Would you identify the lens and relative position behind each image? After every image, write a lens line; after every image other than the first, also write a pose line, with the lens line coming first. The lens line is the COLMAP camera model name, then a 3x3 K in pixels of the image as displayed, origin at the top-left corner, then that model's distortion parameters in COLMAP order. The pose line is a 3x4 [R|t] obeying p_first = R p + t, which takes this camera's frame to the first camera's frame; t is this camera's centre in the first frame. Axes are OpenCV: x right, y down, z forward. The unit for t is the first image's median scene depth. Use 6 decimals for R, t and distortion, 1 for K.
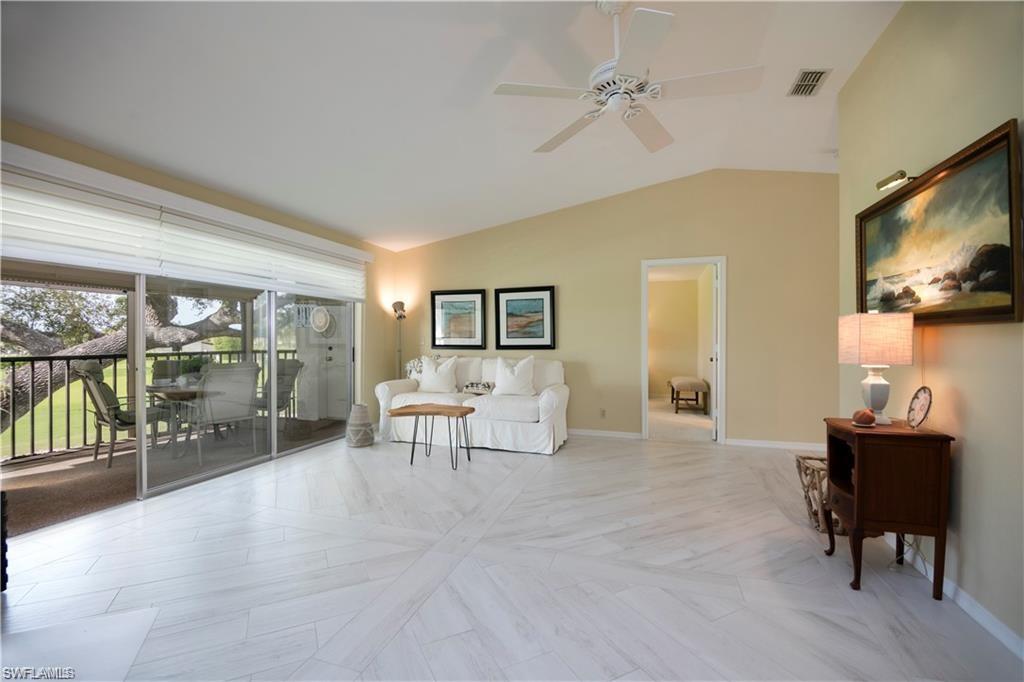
lens RADIAL K [[439.2, 0, 509.9], [0, 439.2, 341.3], [0, 0, 1]] dist [-0.002255, -0.000250]
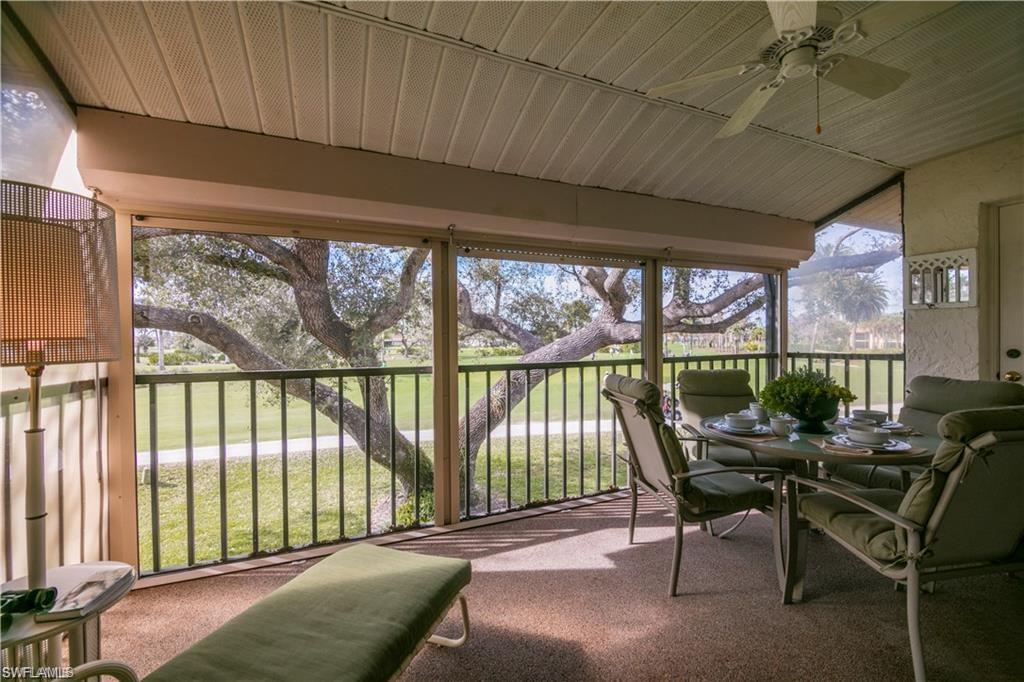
lens RADIAL K [[418.1, 0, 510.5], [0, 418.1, 341.2], [0, 0, 1]] dist [0.000041, 0.000000]
pose [[0.673018, 0.001429, -0.739625, -0.267151], [0.003509, 0.999981, 0.005124, 0.000760], [0.739618, -0.006044, 0.673000, 0.203821]]
